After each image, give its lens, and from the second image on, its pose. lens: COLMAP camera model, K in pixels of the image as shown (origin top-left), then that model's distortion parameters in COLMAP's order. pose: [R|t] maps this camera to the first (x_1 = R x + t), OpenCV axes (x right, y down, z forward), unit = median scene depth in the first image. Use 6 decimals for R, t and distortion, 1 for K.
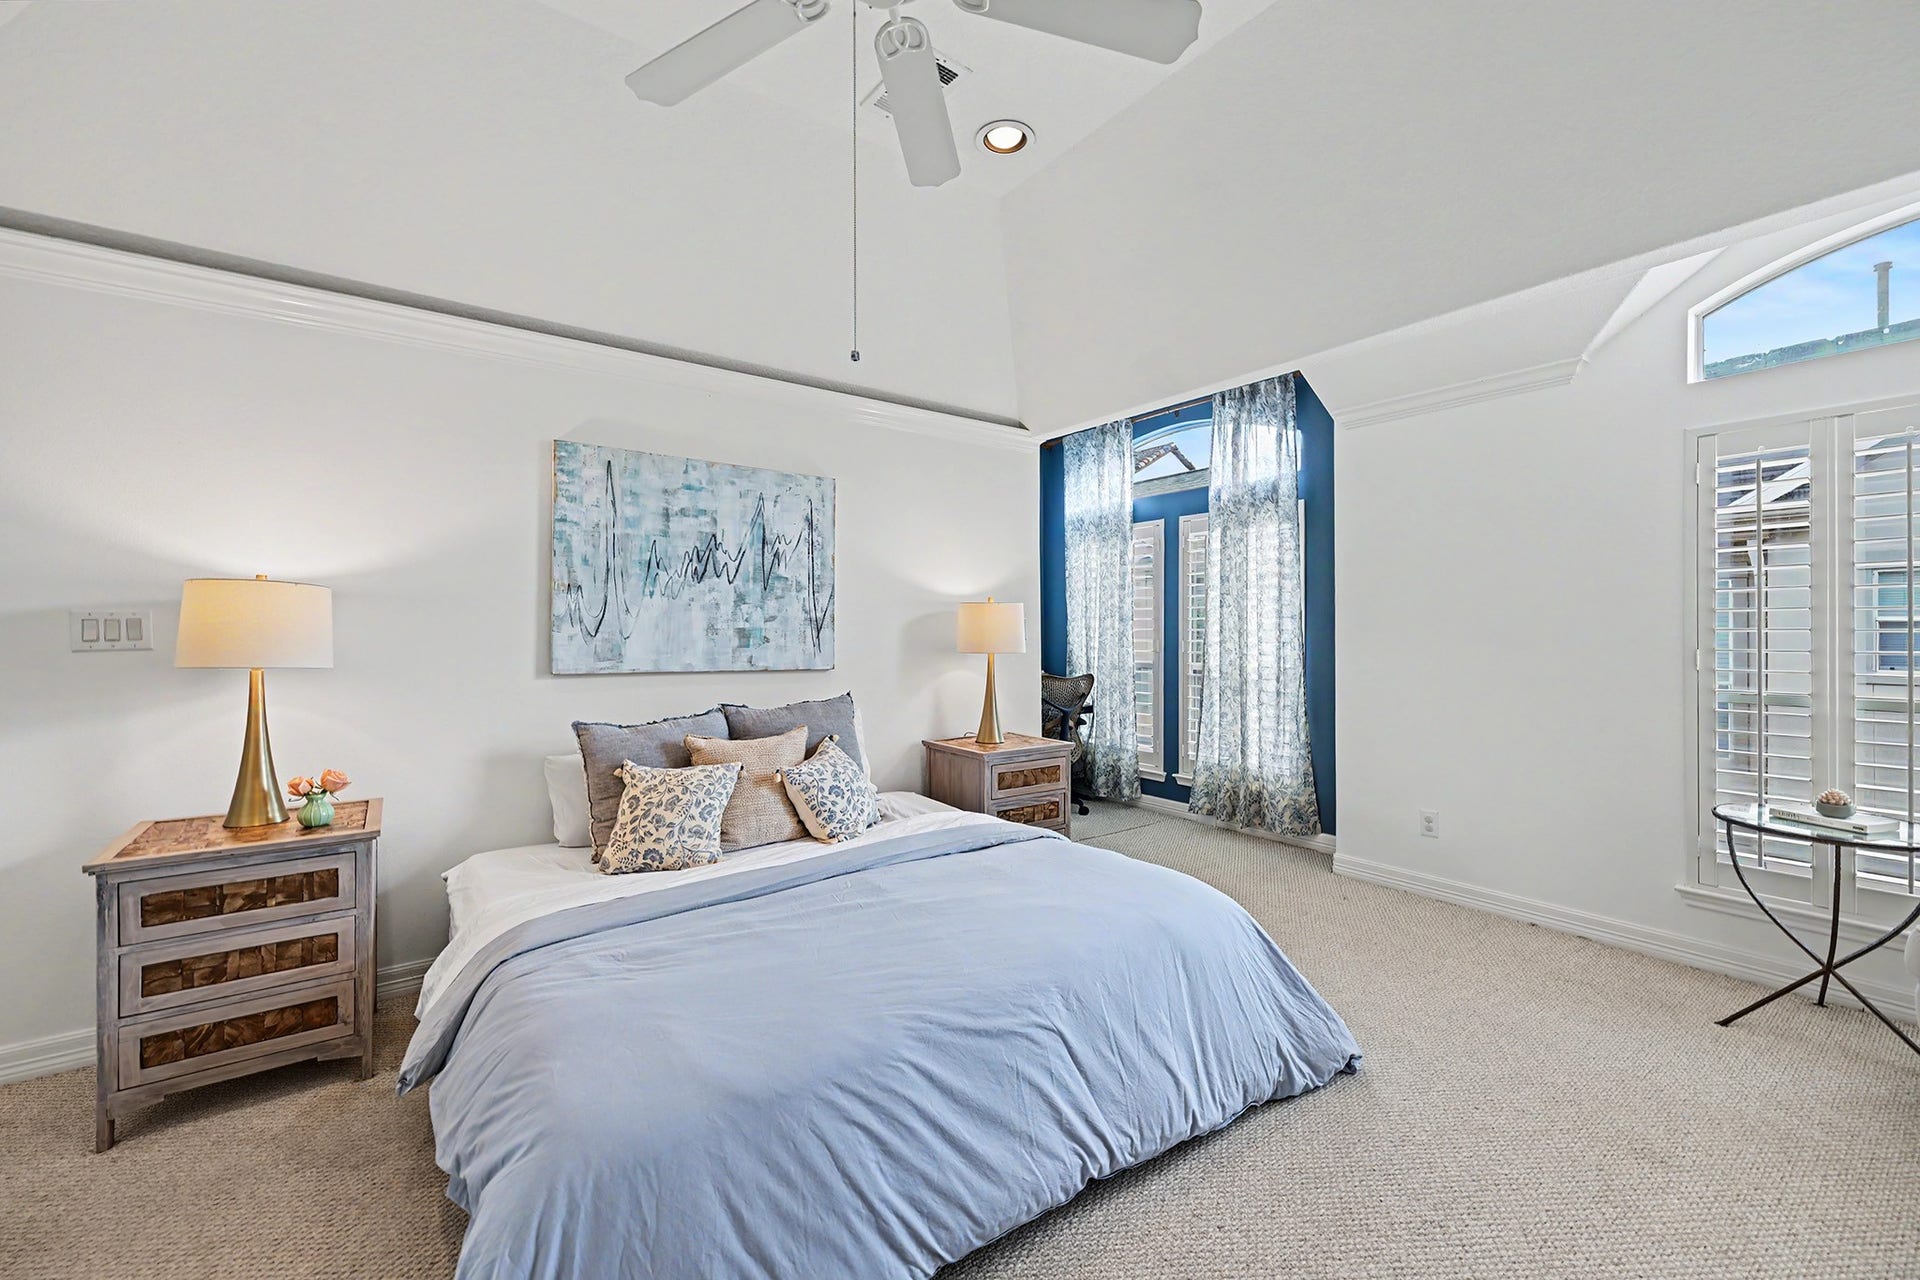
lens RADIAL K [[821.6, 0, 969.5], [0, 821.6, 632.8], [0, 0, 1]] dist [0.001342, 0.000379]
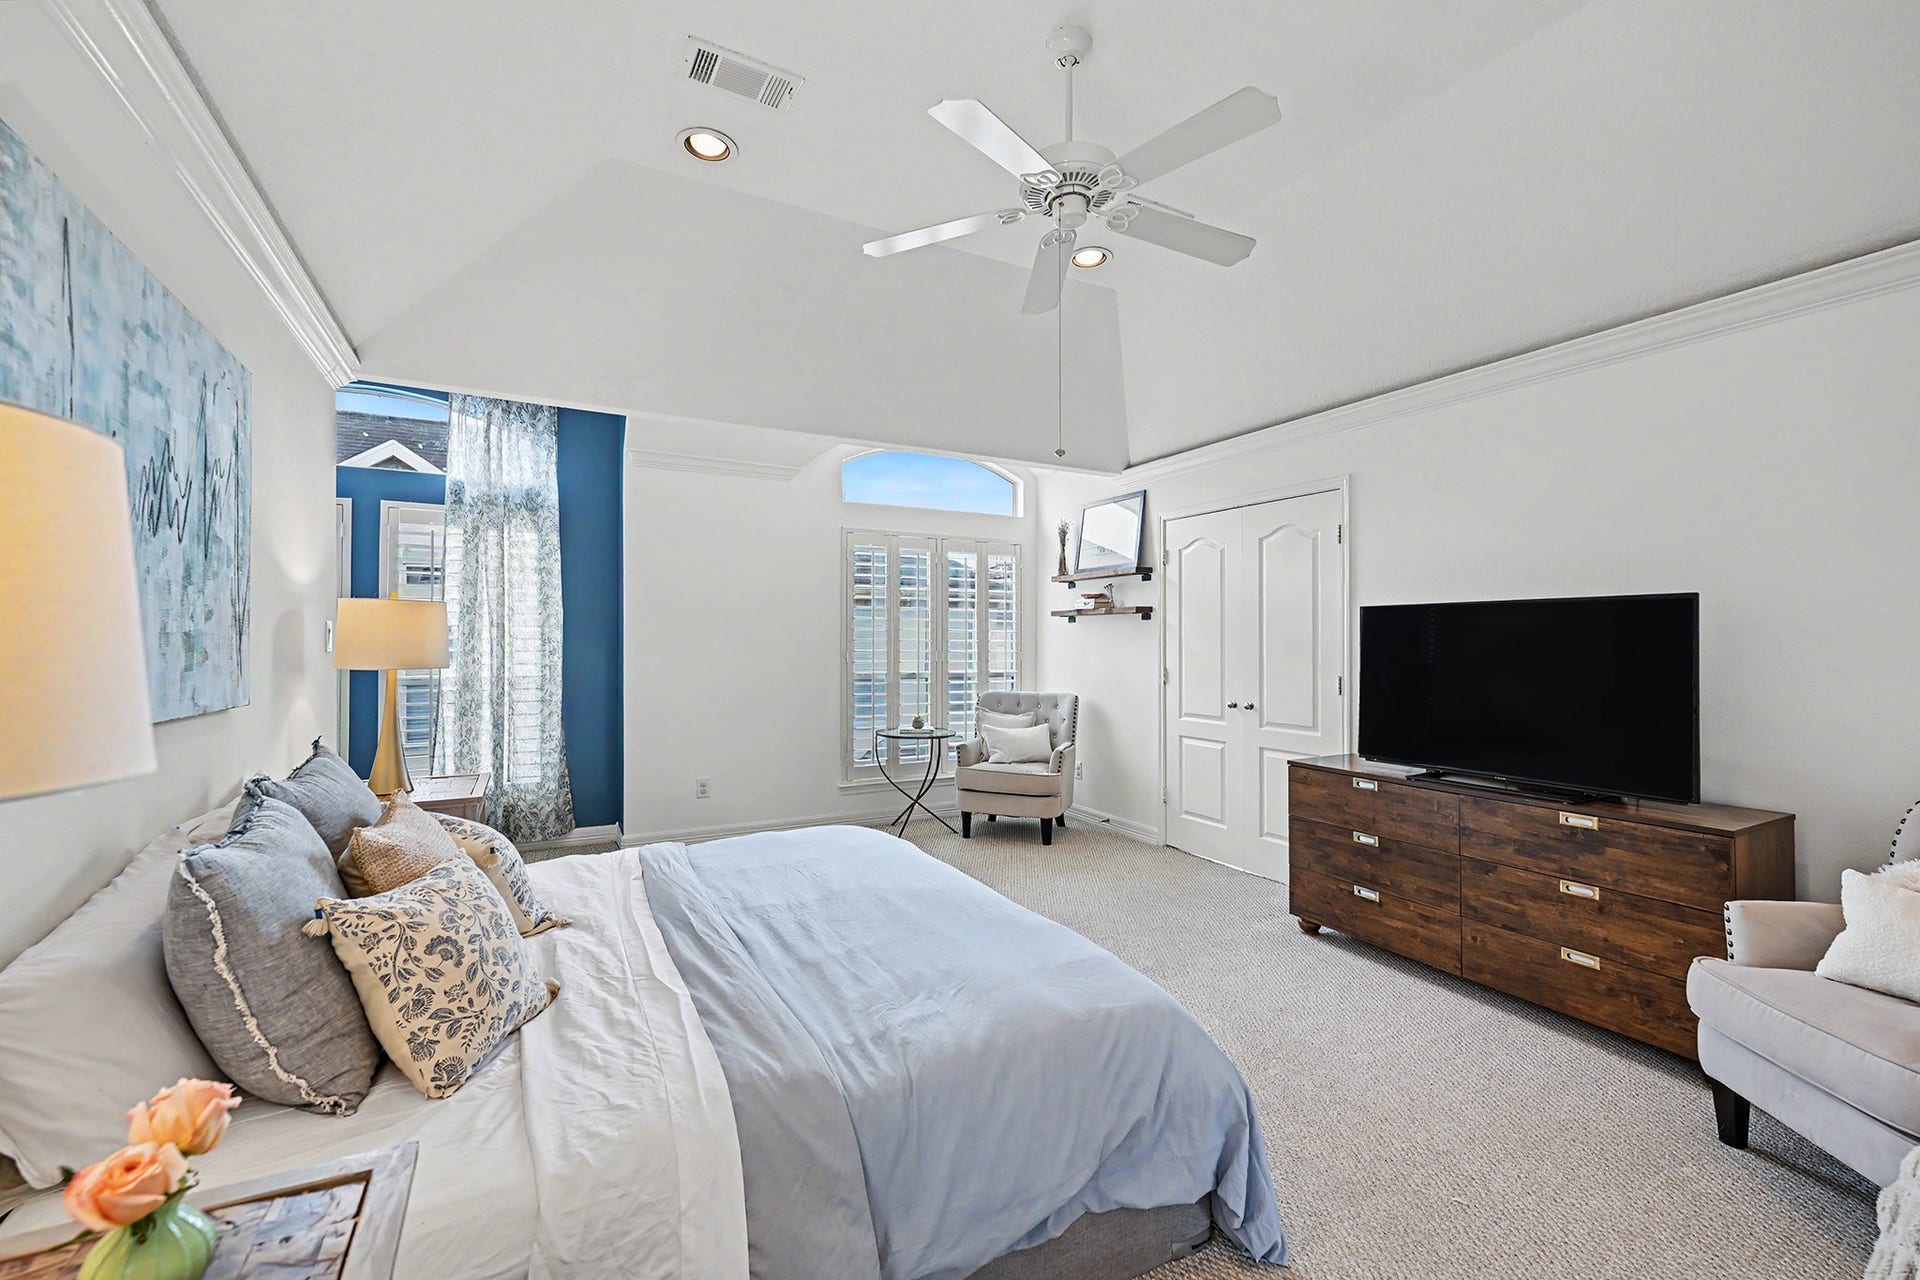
lens RADIAL K [[821.6, 0, 969.5], [0, 821.6, 632.8], [0, 0, 1]] dist [0.001342, 0.000379]
pose [[0.107267, 0.011766, 0.994161, -0.602940], [-0.001277, 0.999931, -0.011696, 0.000411], [-0.994229, -0.000015, 0.107274, 0.387090]]
